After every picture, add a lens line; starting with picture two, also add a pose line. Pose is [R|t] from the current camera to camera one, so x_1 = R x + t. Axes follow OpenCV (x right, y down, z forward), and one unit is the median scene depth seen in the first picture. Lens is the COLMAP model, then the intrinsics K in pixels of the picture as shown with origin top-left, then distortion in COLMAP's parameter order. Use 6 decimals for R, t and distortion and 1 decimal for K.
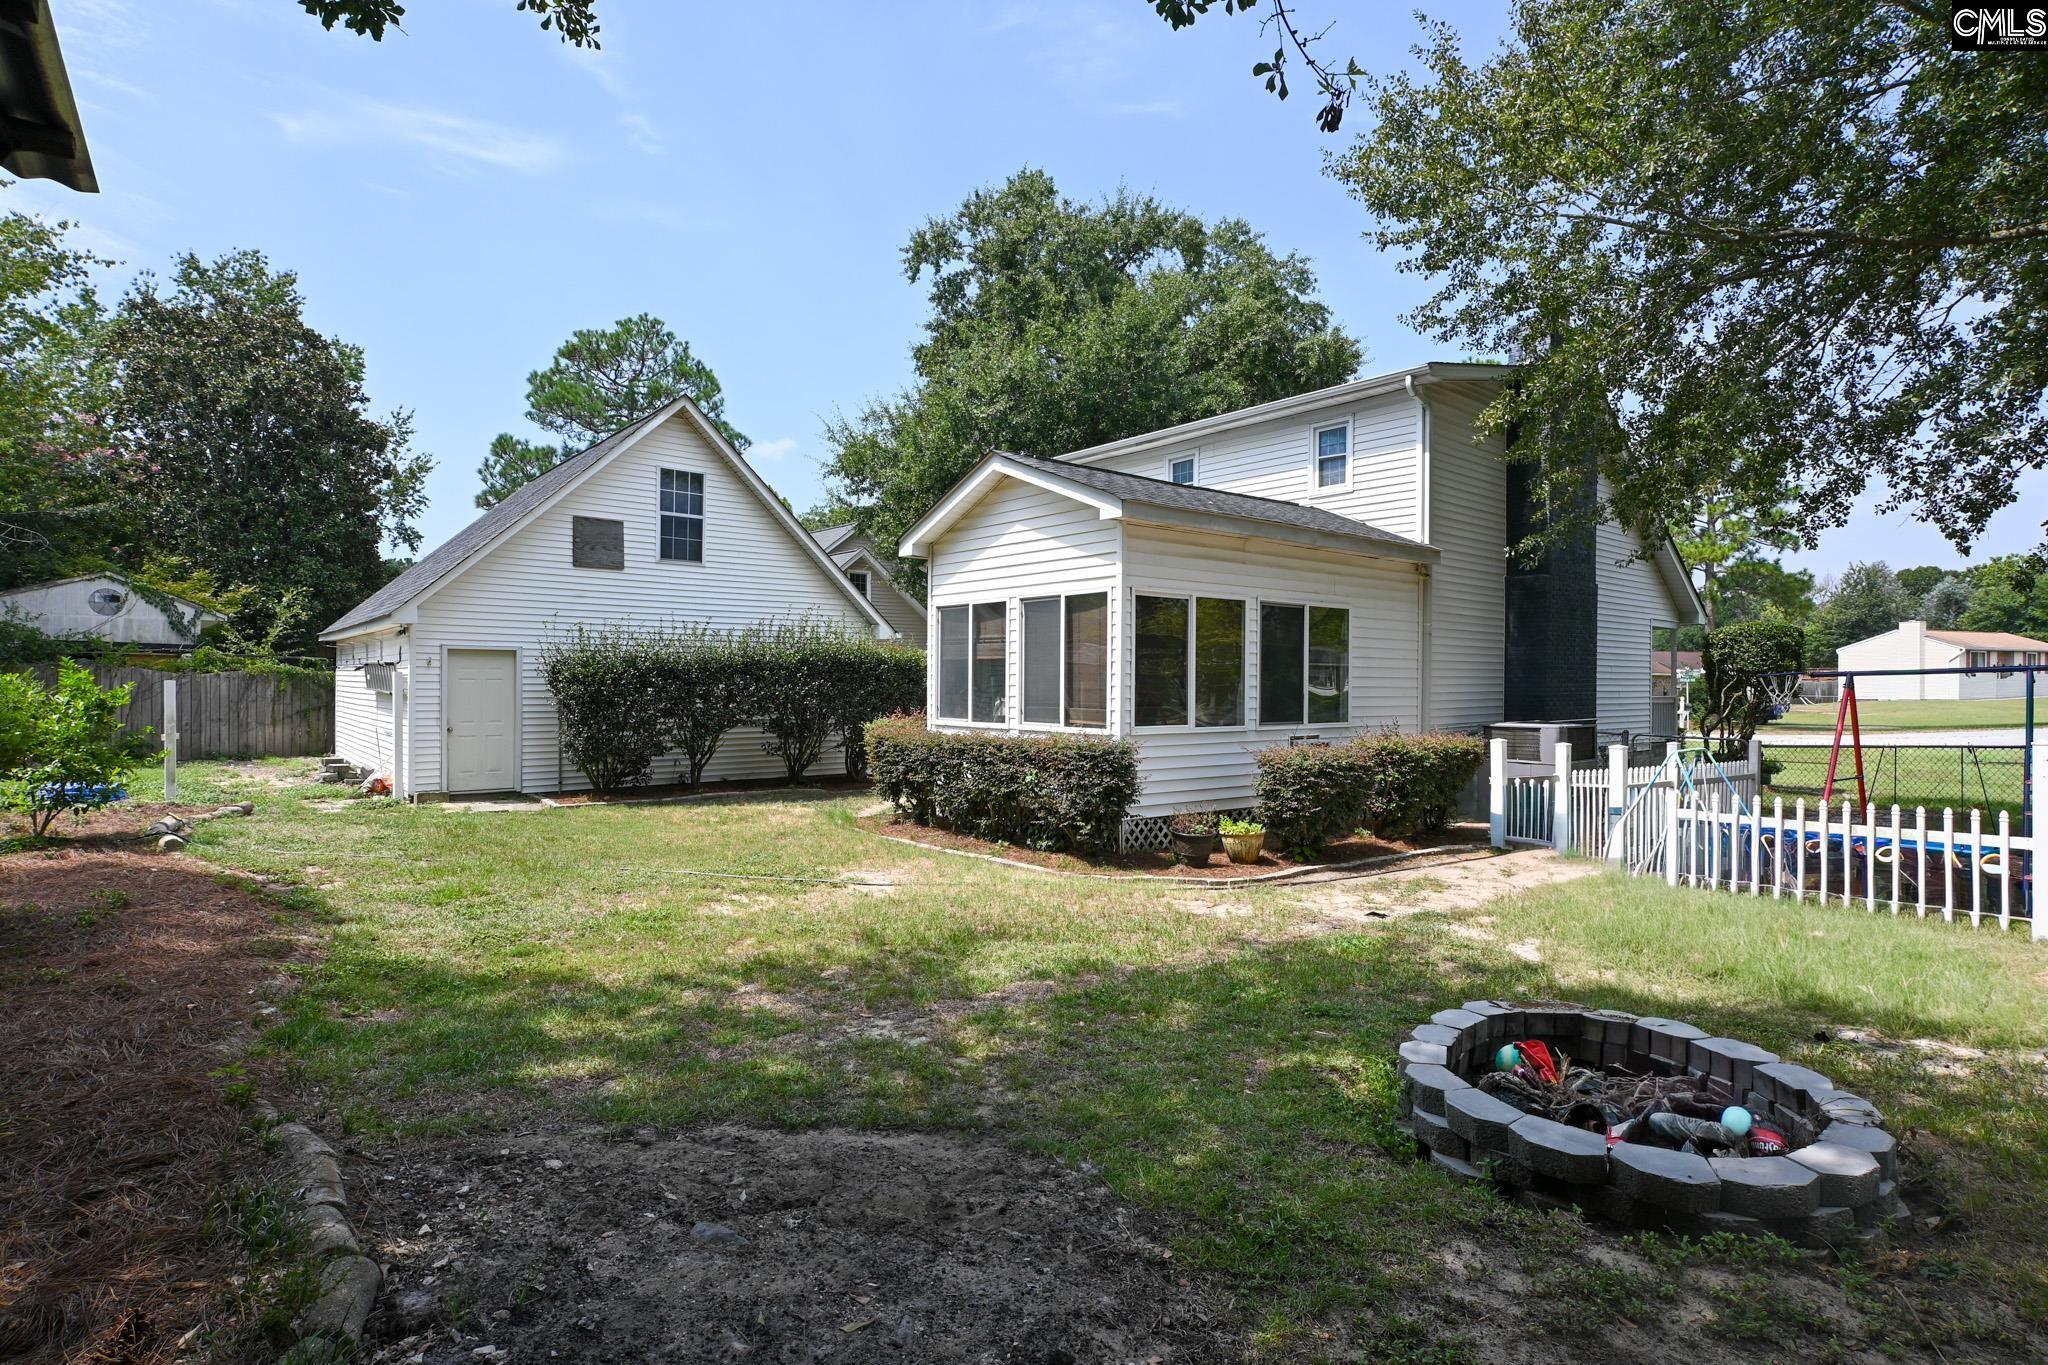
lens RADIAL K [[1026.6, 0, 1028.2], [0, 1026.6, 686.4], [0, 0, 1]] dist [-0.008168, 0.003925]
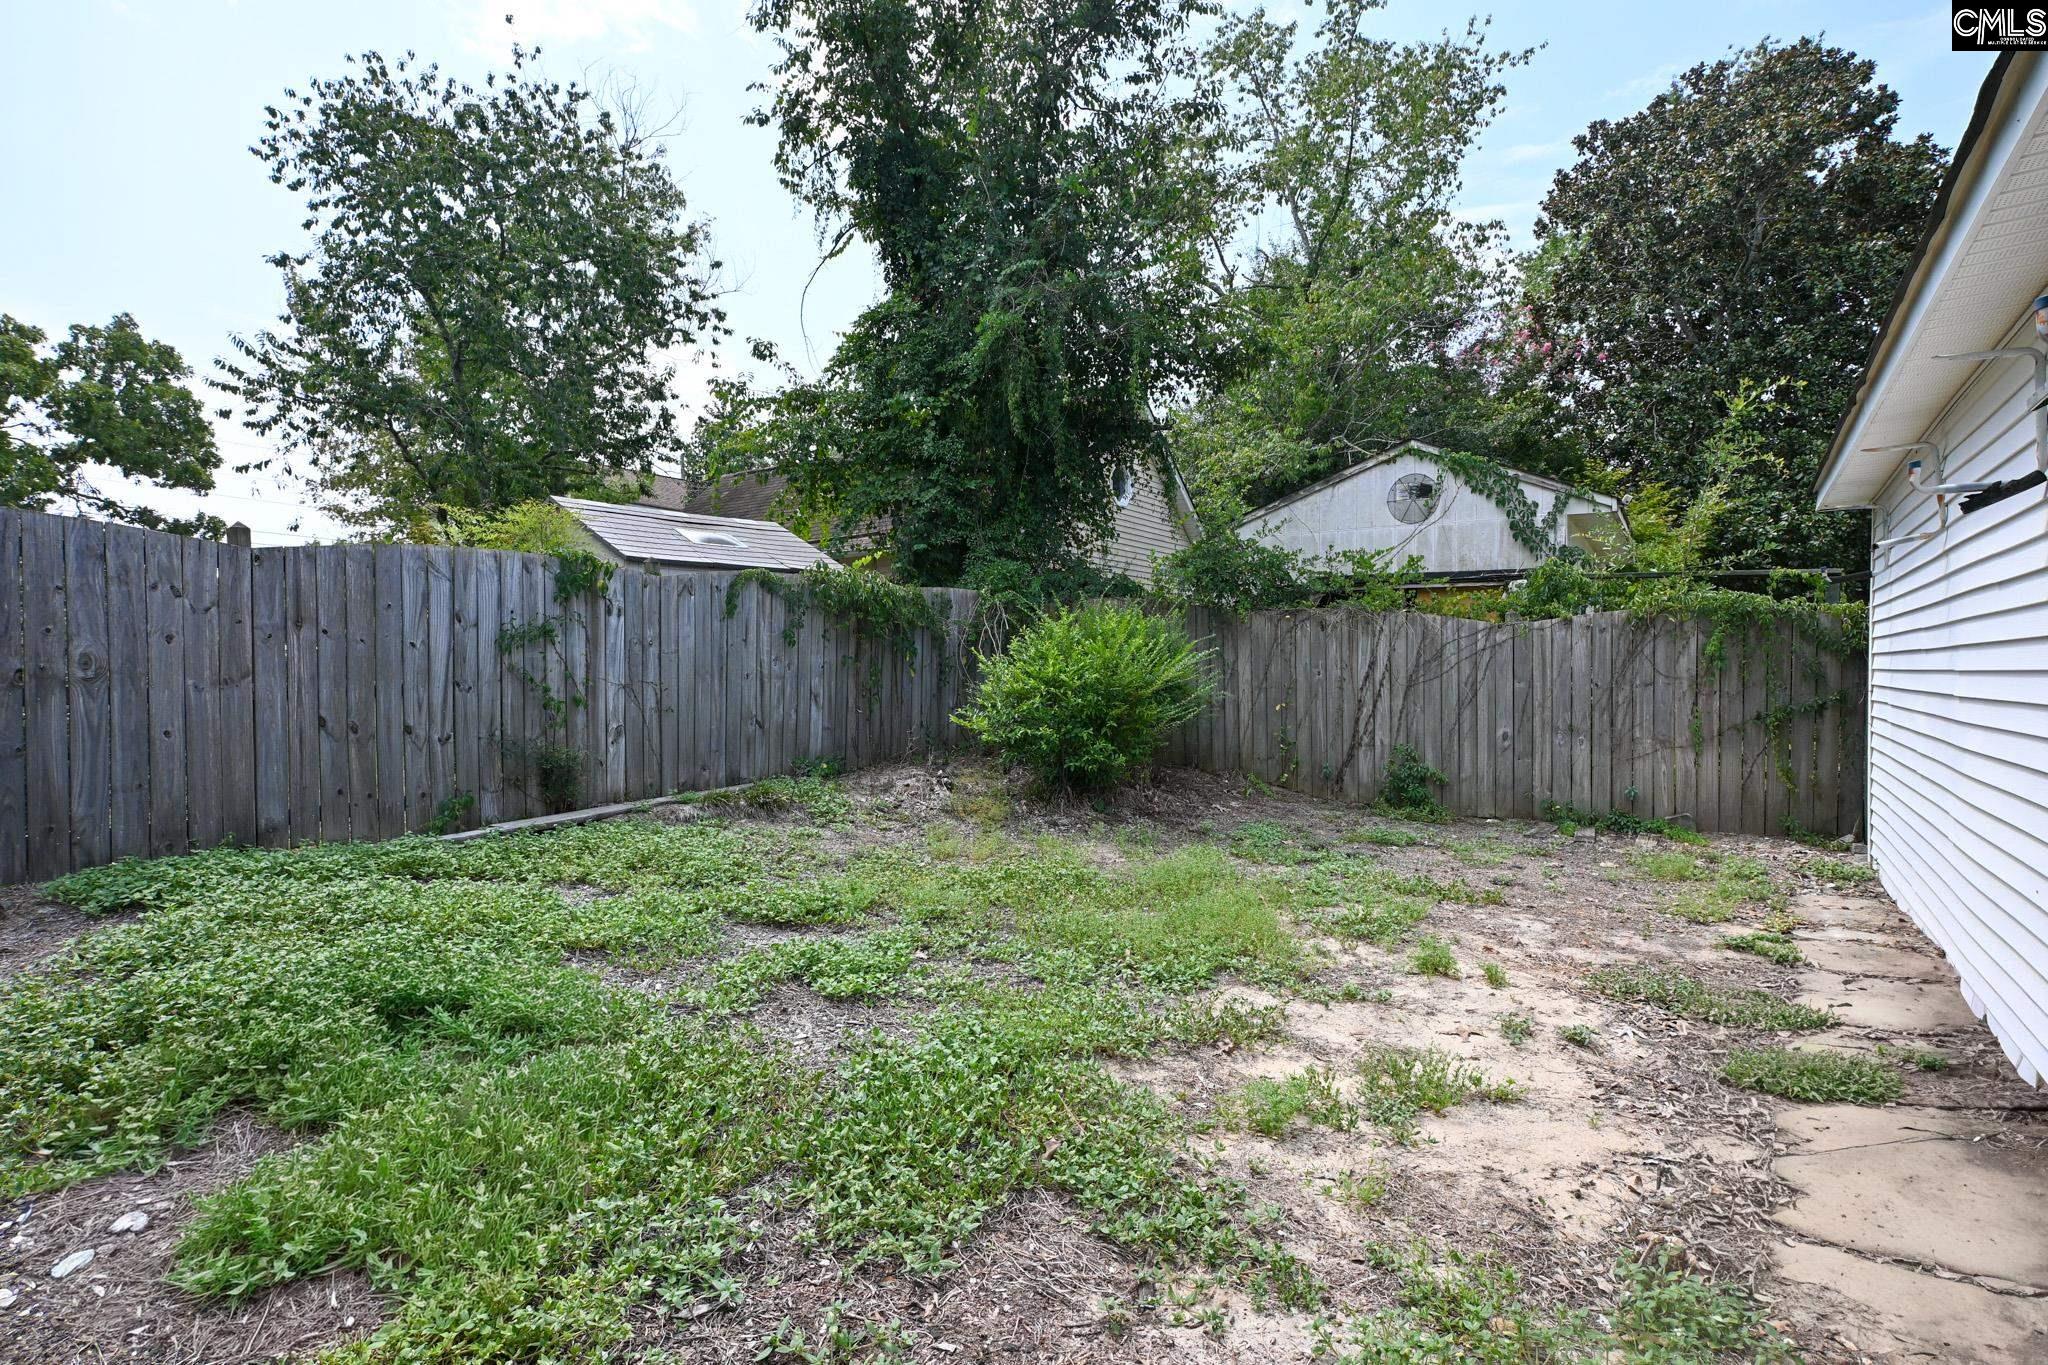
lens RADIAL K [[1026.6, 0, 1028.1], [0, 1026.6, 686.8], [0, 0, 1]] dist [-0.008168, 0.003925]
pose [[0.273311, 0.006282, -0.961905, -0.433637], [0.001079, 0.999976, 0.006837, 0.011420], [0.961925, -0.002907, 0.273297, 0.649698]]
